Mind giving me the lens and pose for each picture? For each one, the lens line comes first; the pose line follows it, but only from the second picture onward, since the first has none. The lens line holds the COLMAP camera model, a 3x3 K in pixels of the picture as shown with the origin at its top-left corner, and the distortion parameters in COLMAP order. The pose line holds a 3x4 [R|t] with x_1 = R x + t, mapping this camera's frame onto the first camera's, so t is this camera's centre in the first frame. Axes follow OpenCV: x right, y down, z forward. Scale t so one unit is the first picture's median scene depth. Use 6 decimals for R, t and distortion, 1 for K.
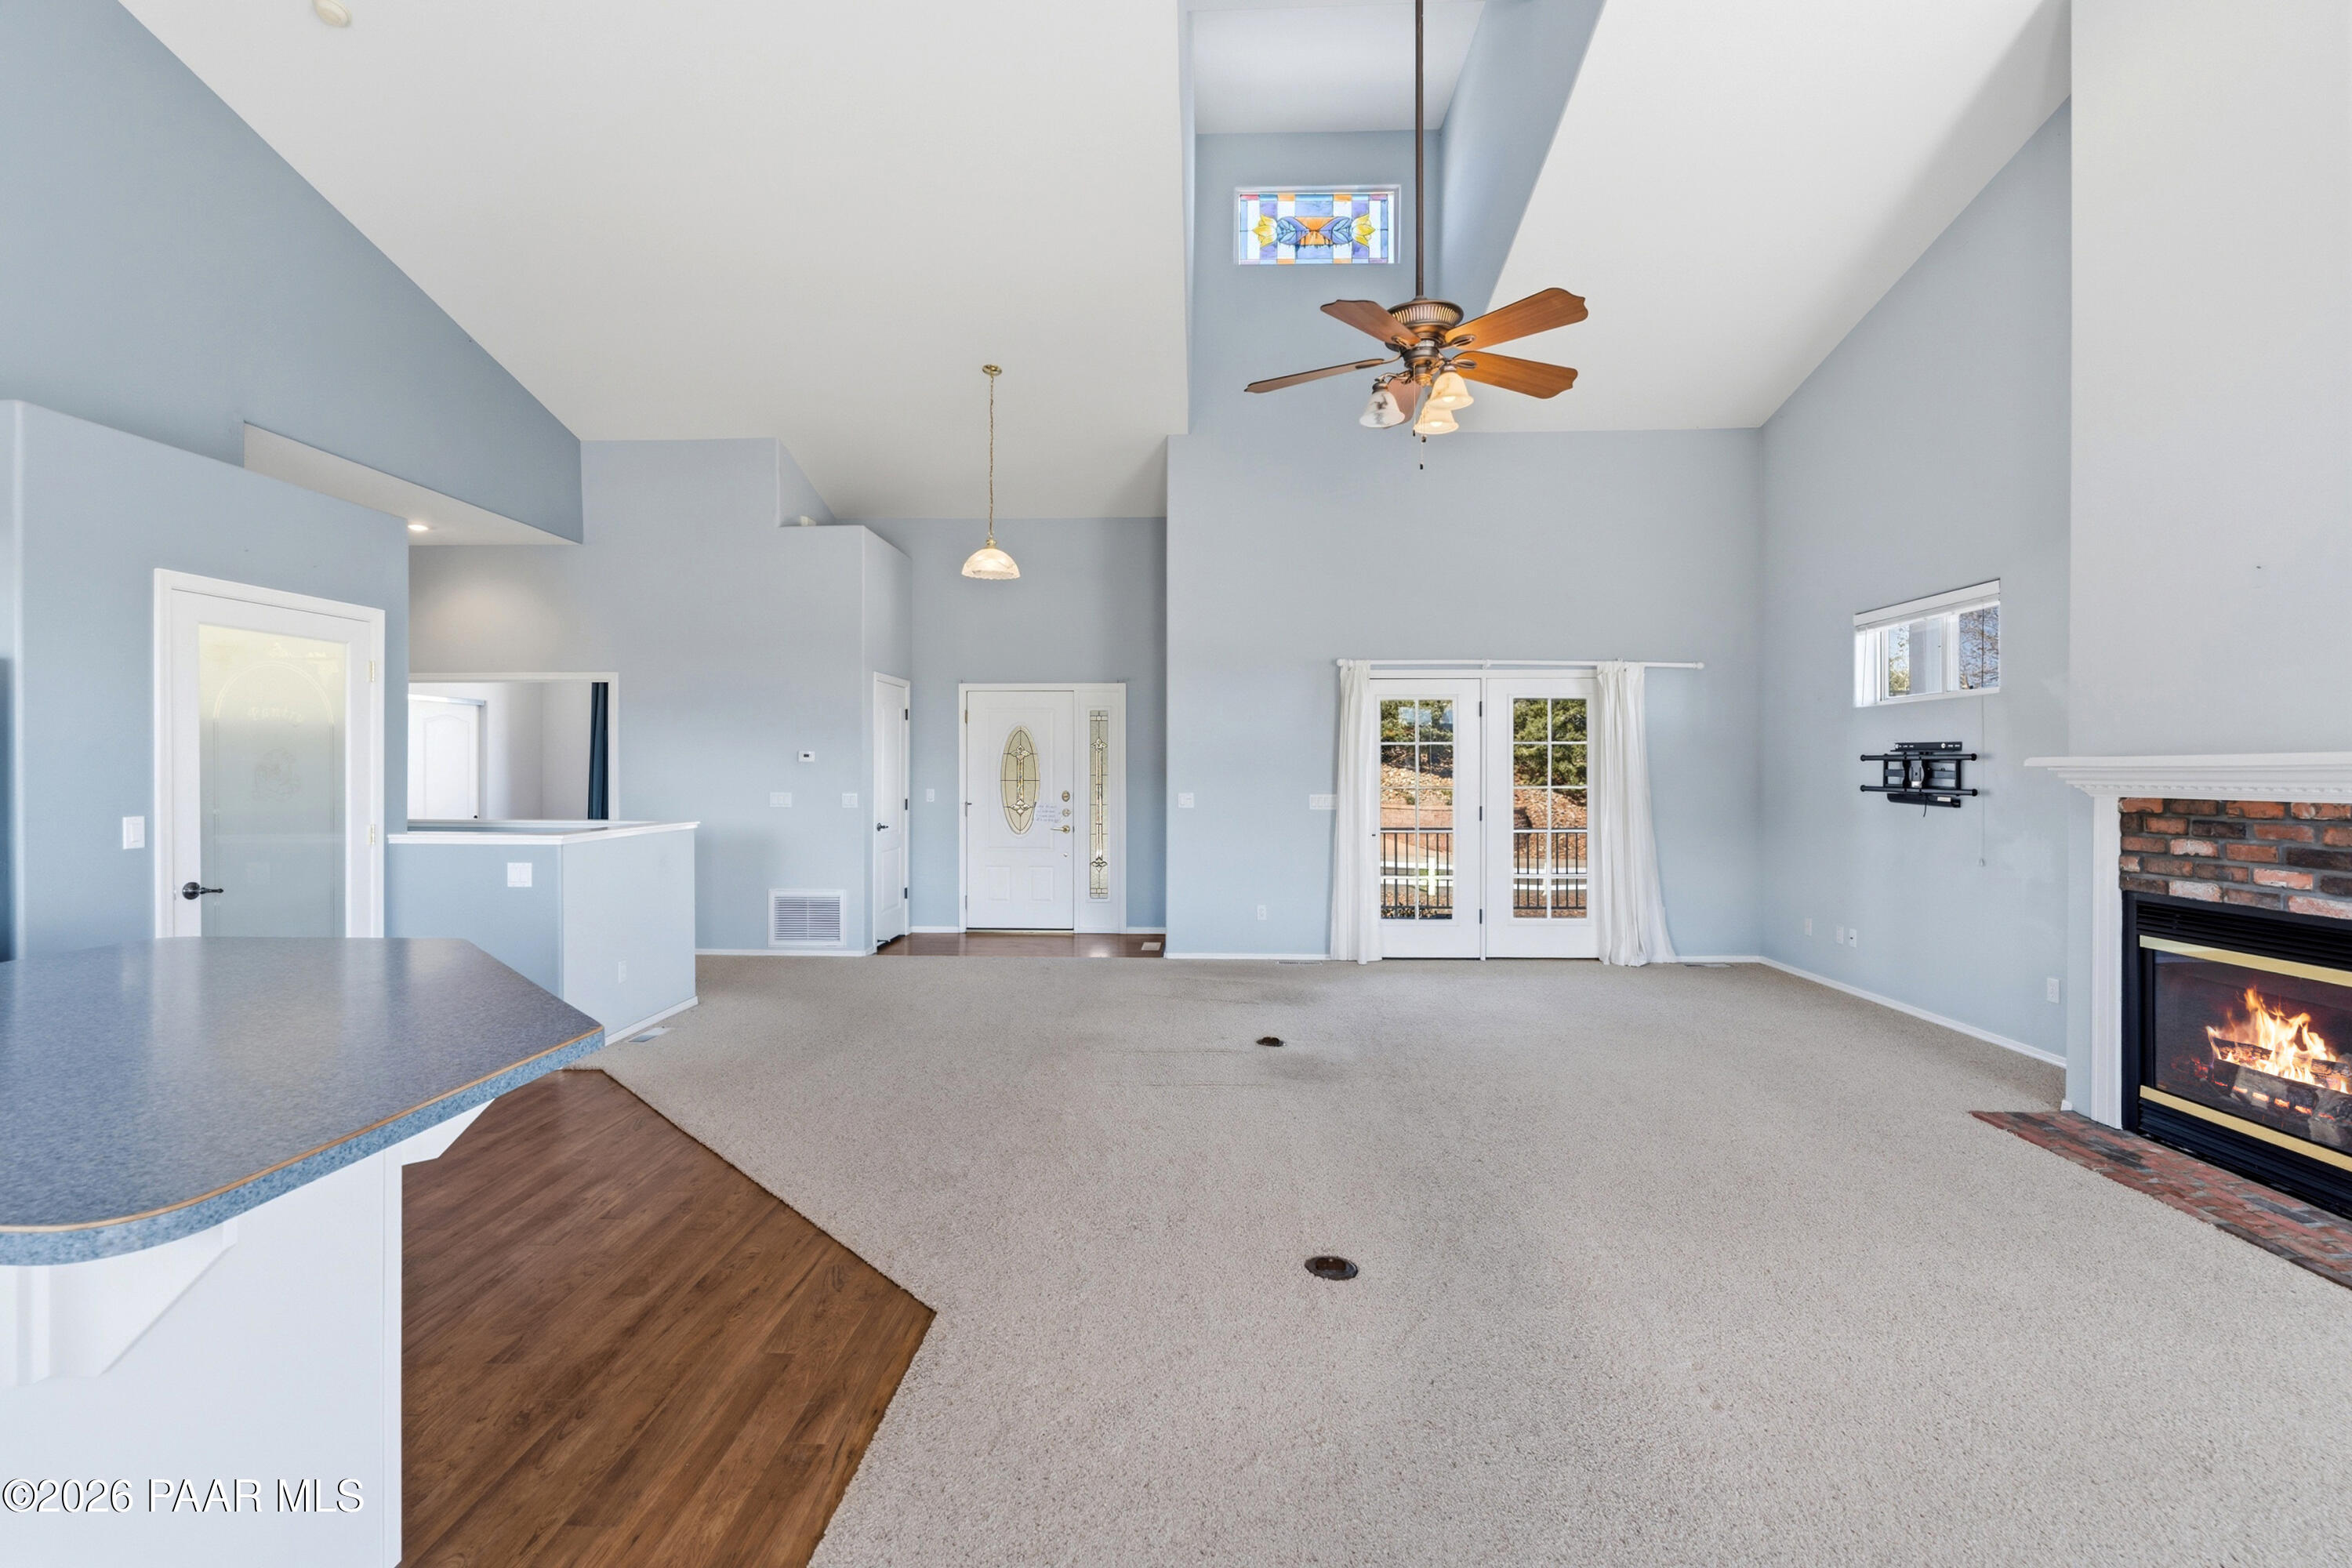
lens RADIAL K [[1068.1, 0, 1172.8], [0, 1068.1, 770.3], [0, 0, 1]] dist [-0.000123, 0.000338]
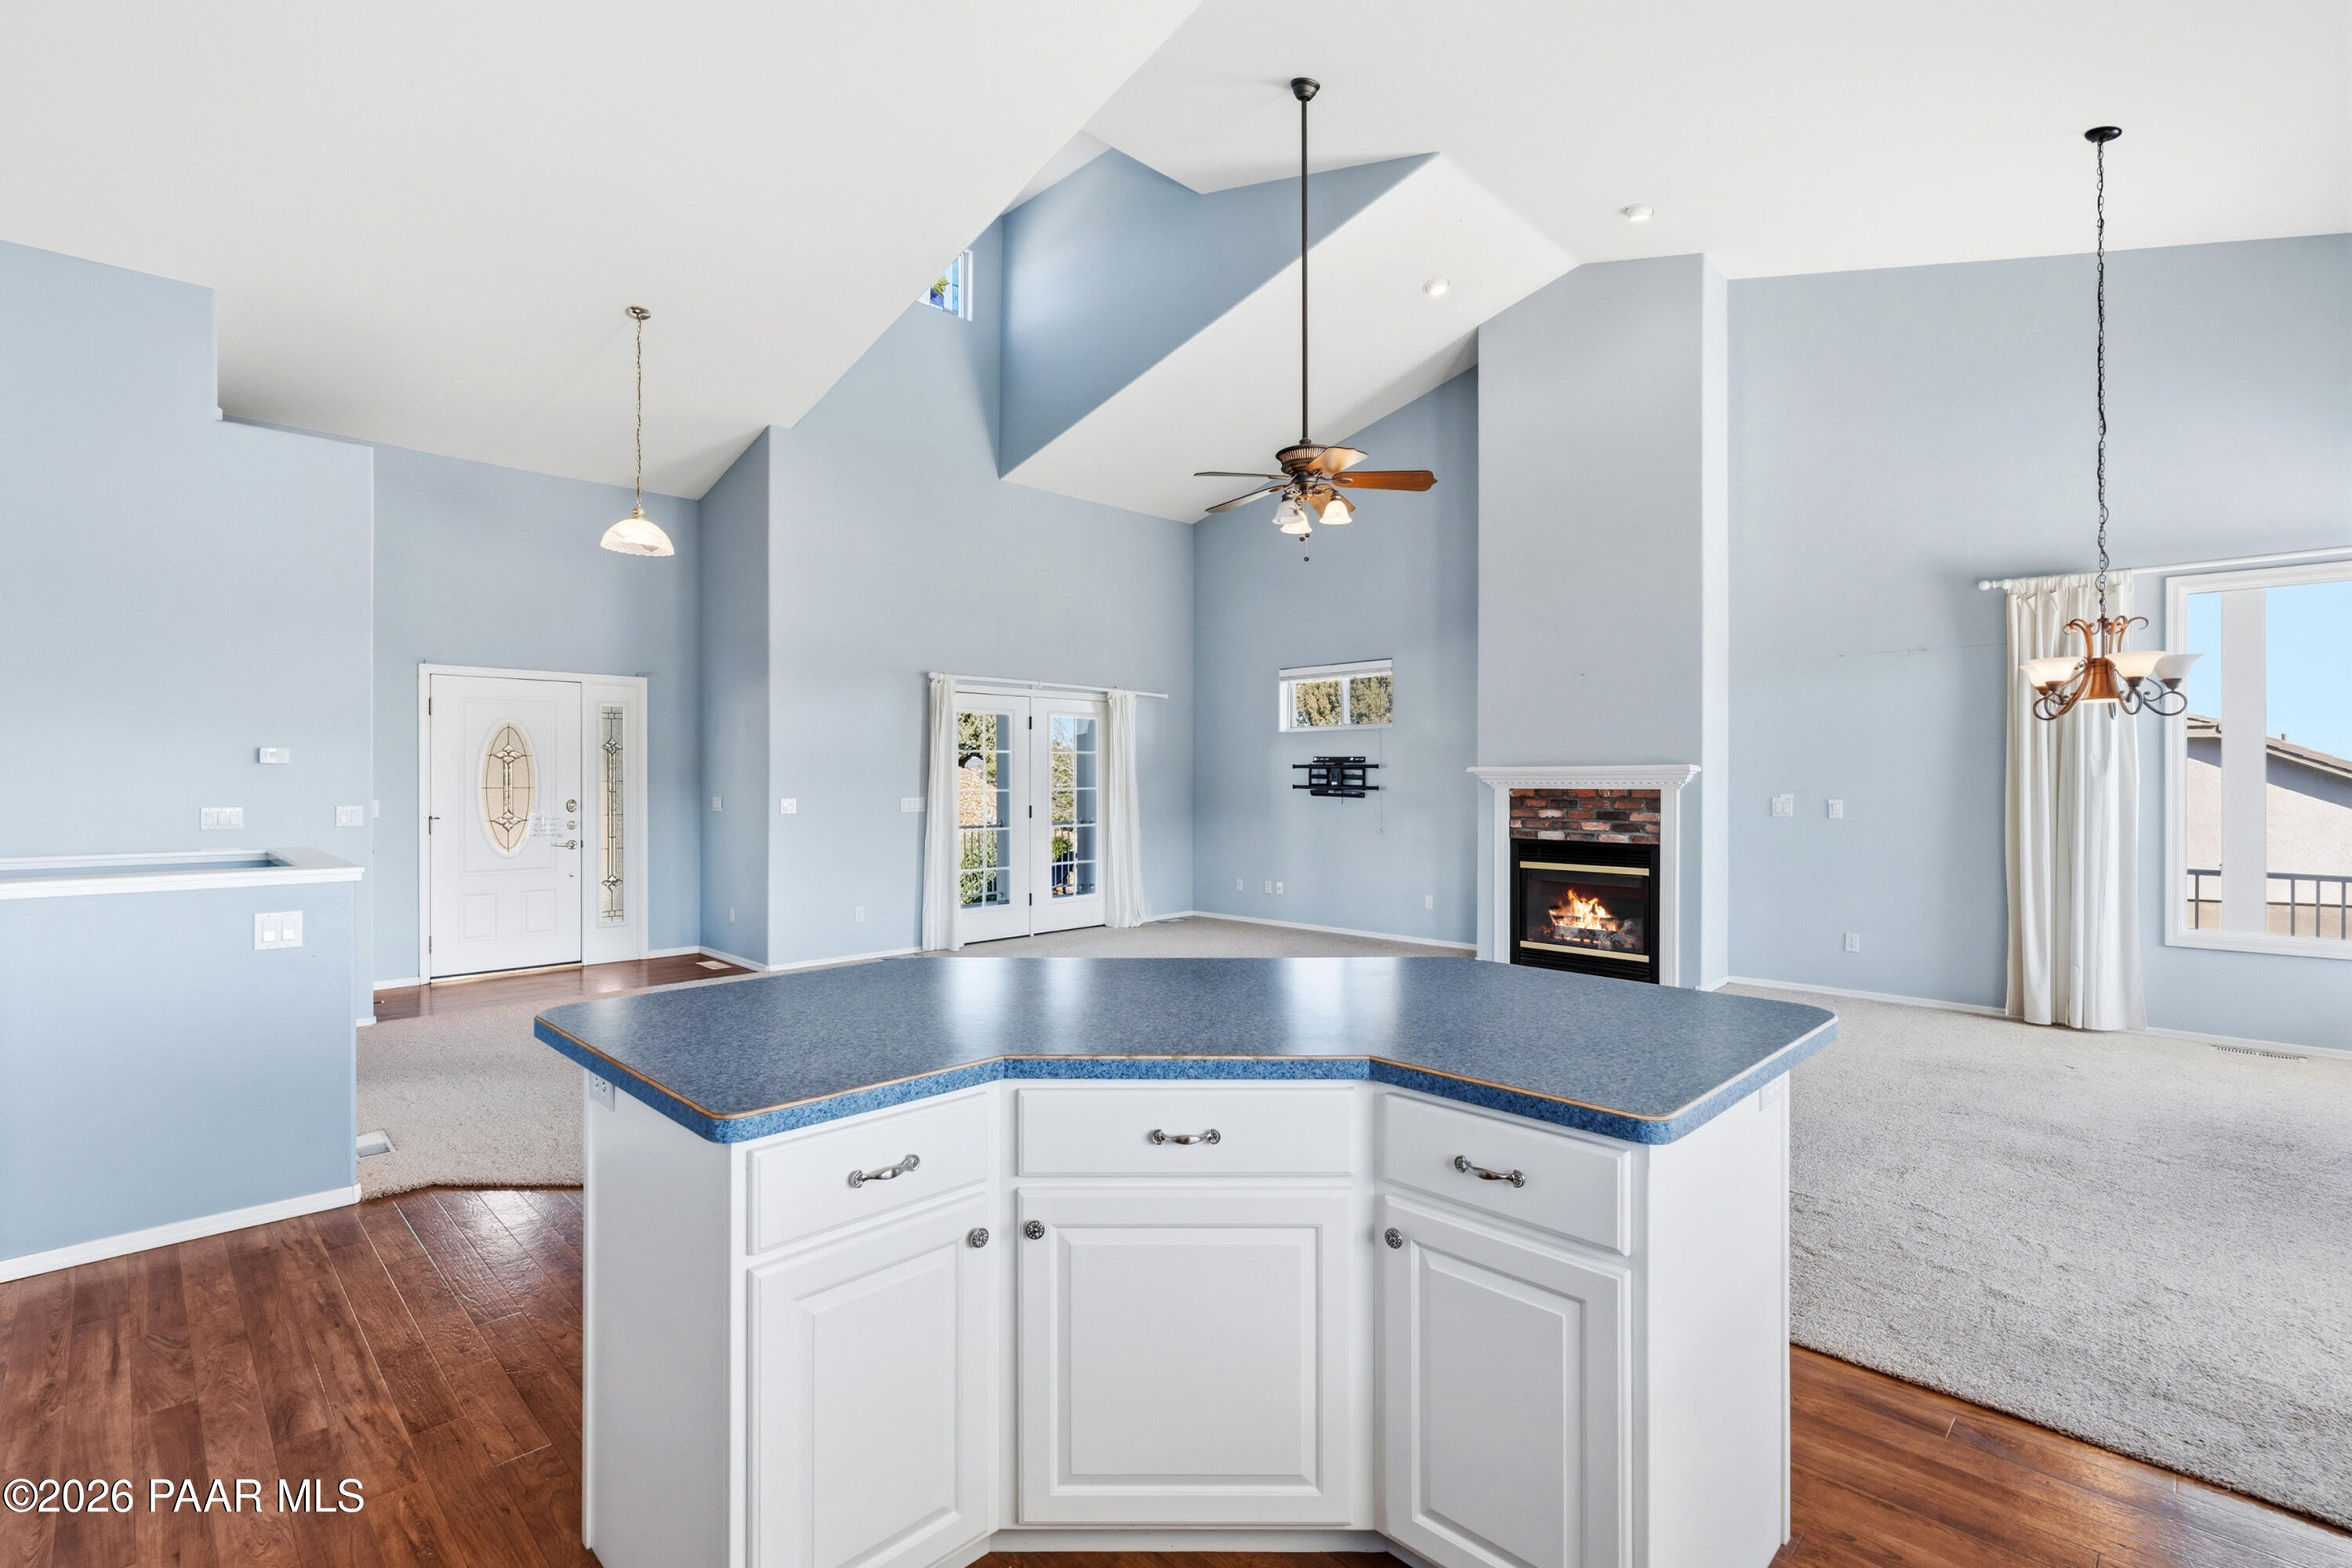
lens RADIAL K [[1068.1, 0, 1172.8], [0, 1068.1, 770.3], [0, 0, 1]] dist [-0.000123, 0.000338]
pose [[0.680277, 0.003022, 0.732949, -0.877394], [0.001053, 0.999986, -0.005099, 0.002189], [-0.732955, 0.004241, 0.680264, 0.161210]]
